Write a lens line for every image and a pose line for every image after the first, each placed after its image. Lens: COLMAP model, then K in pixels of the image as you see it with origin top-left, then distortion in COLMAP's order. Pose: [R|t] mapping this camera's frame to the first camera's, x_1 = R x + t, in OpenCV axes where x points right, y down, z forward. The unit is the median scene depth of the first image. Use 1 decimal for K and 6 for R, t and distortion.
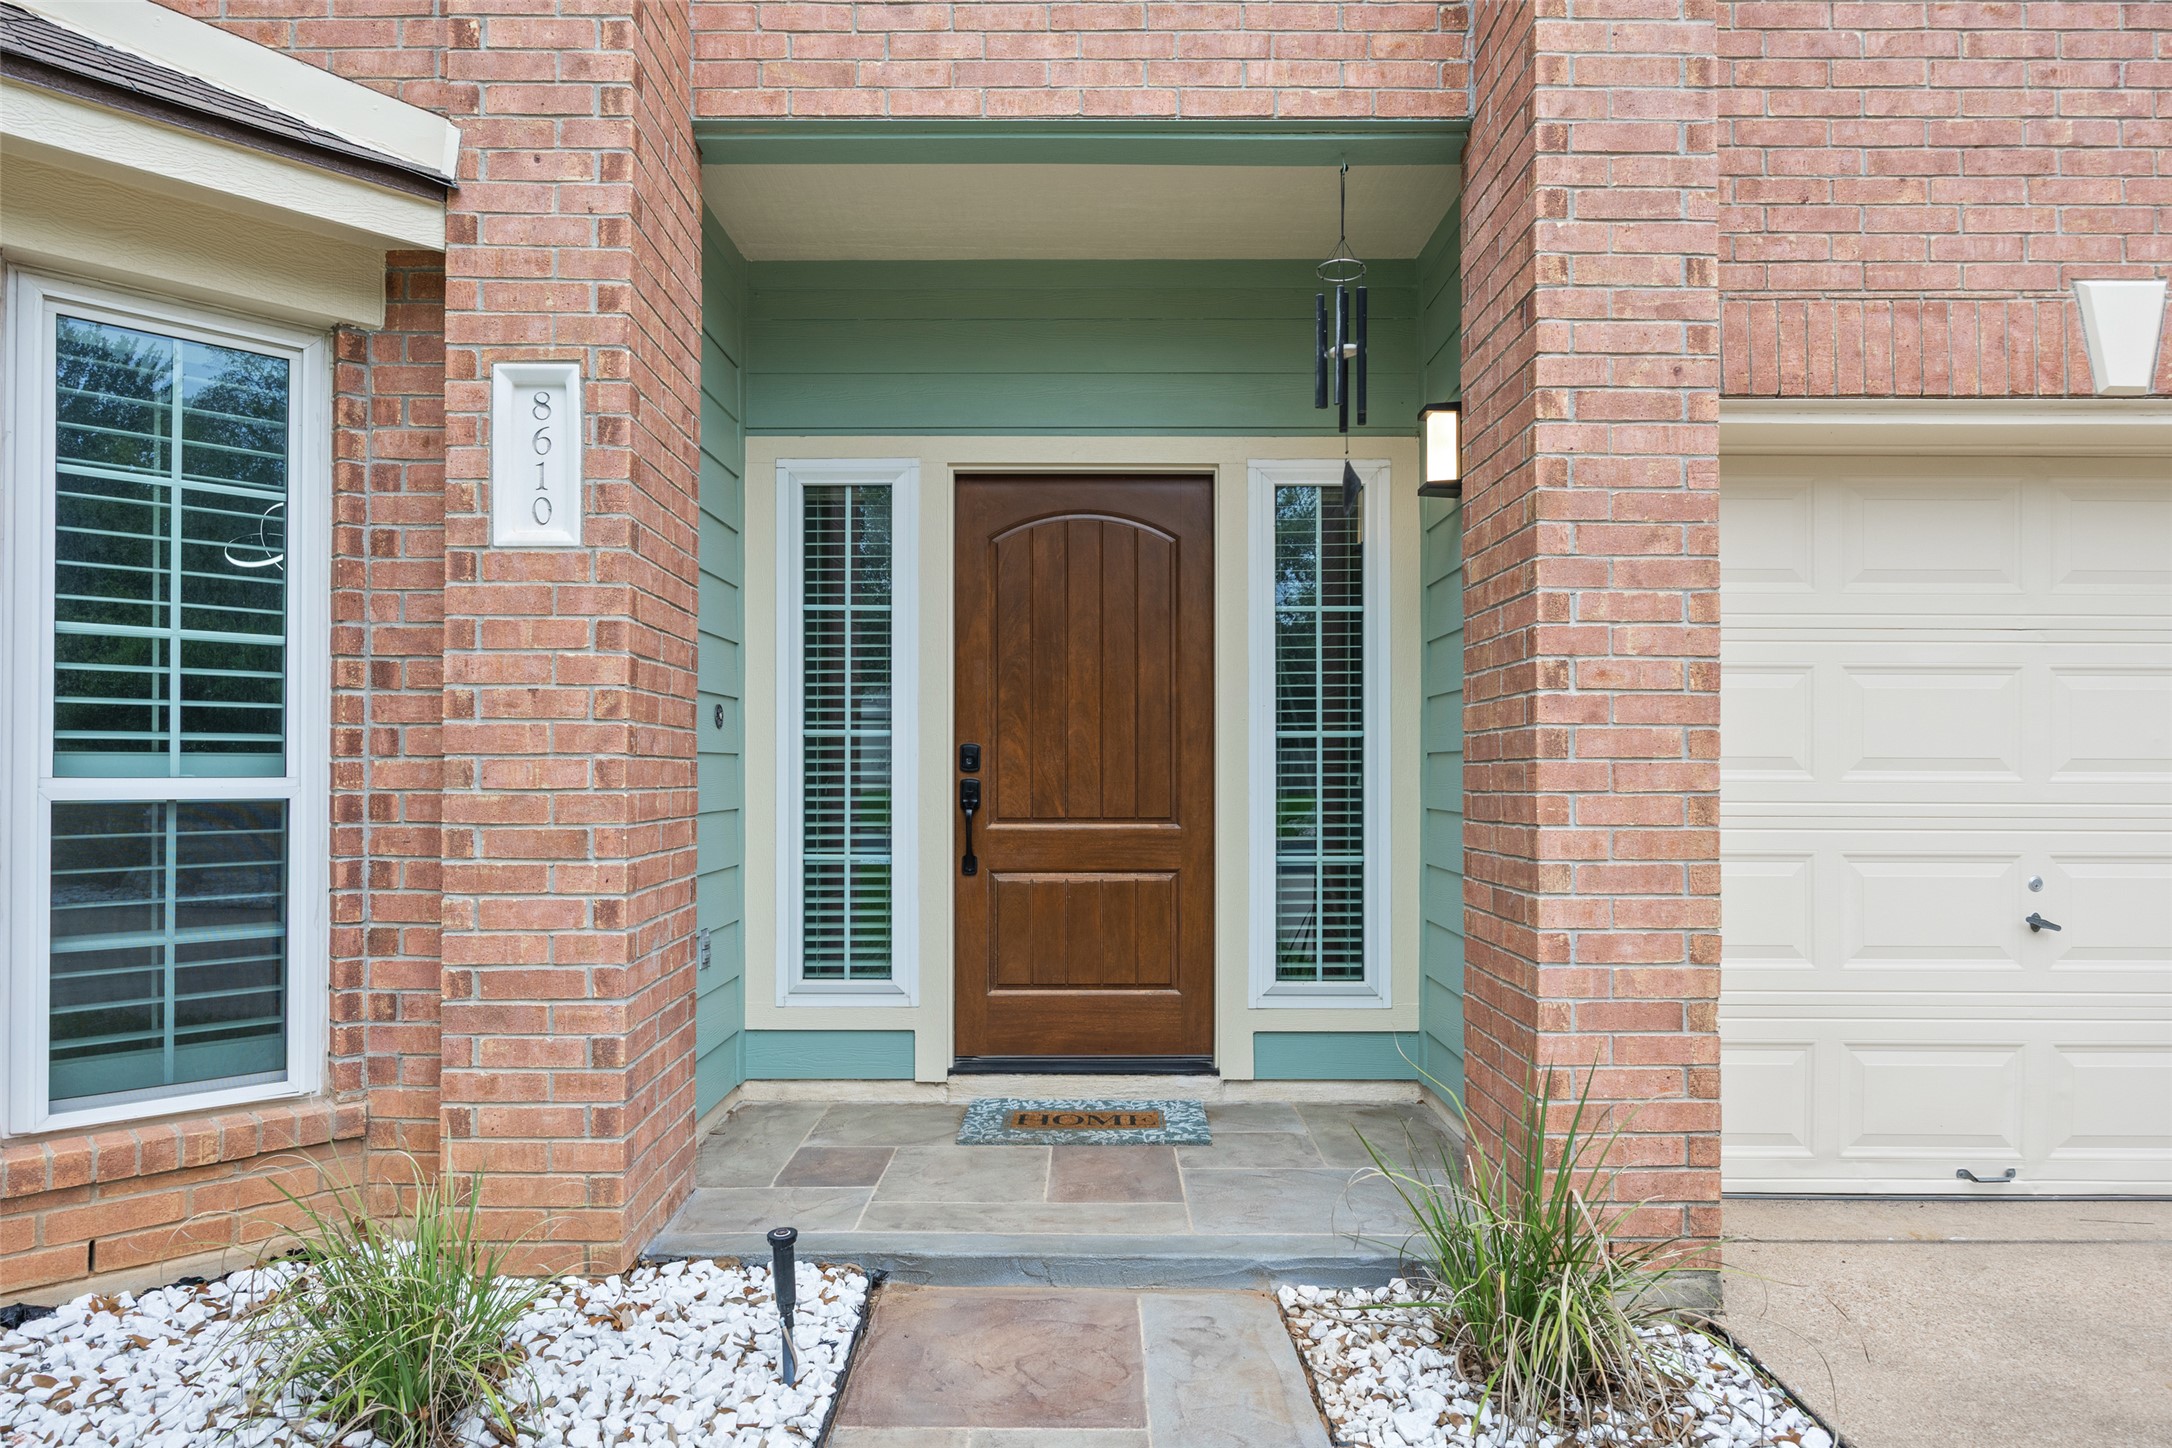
lens RADIAL K [[1300.0, 0, 1082.2], [0, 1300.0, 768.1], [0, 0, 1]] dist [-0.000508, 0.000041]
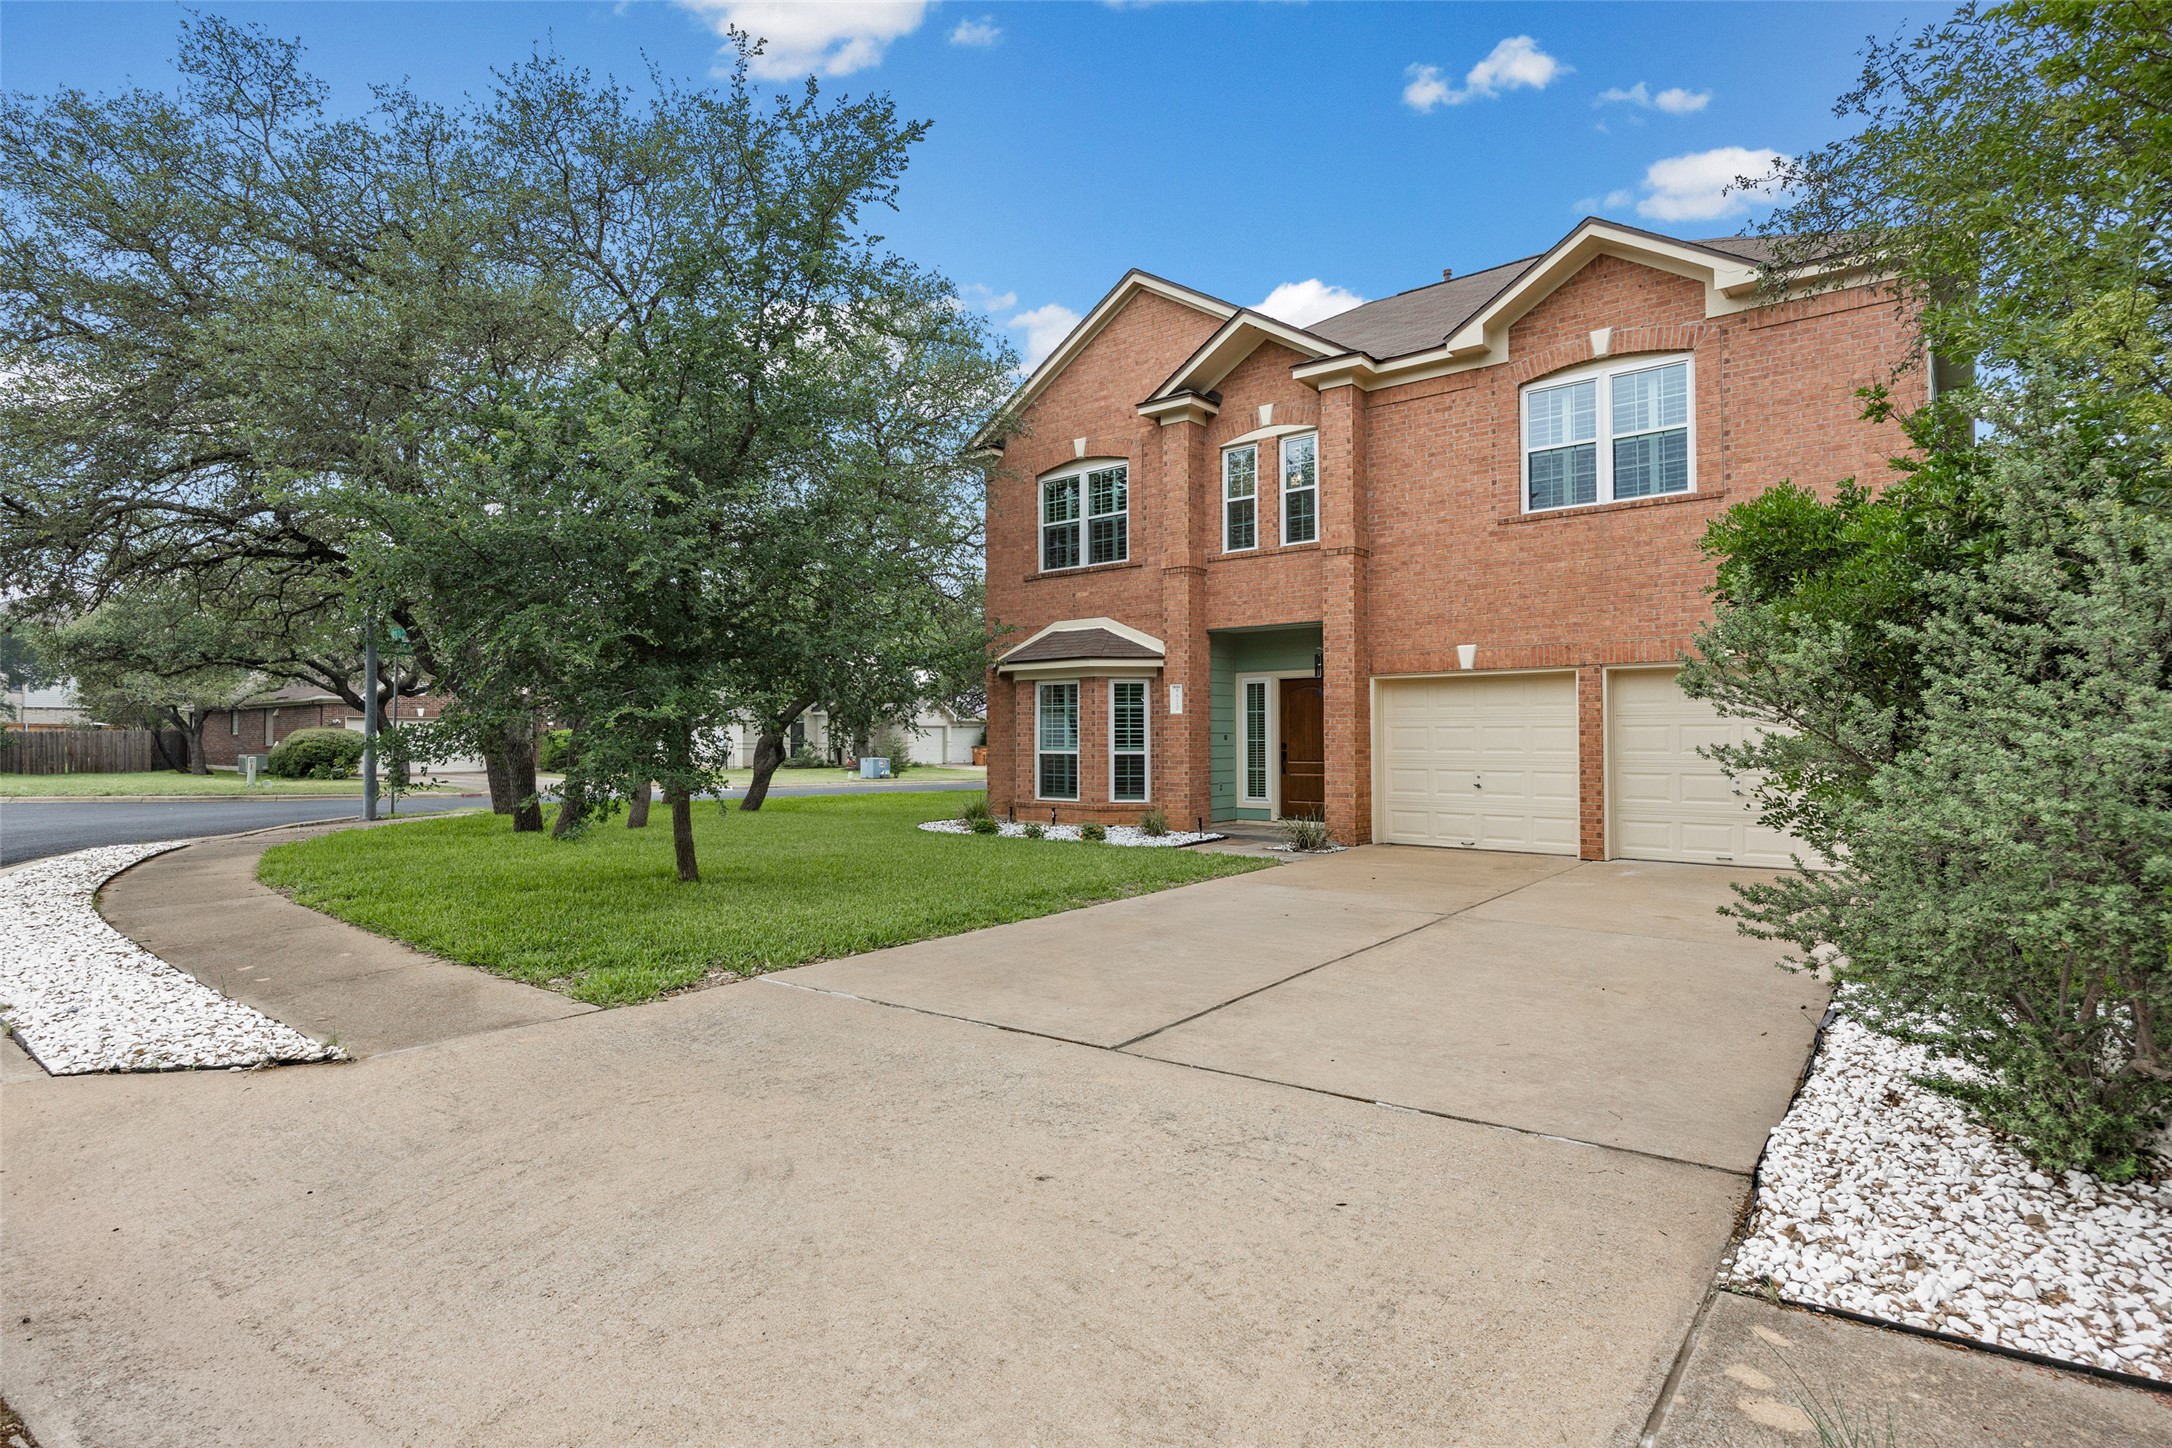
lens RADIAL K [[1044.7, 0, 1090.2], [0, 1044.7, 726.6], [0, 0, 1]] dist [0.000123, 0.000039]
pose [[0.777865, -0.011302, -0.628329, 1.983461], [0.006431, 0.999929, -0.010026, -0.051577], [0.628398, 0.003758, 0.777883, -2.598408]]
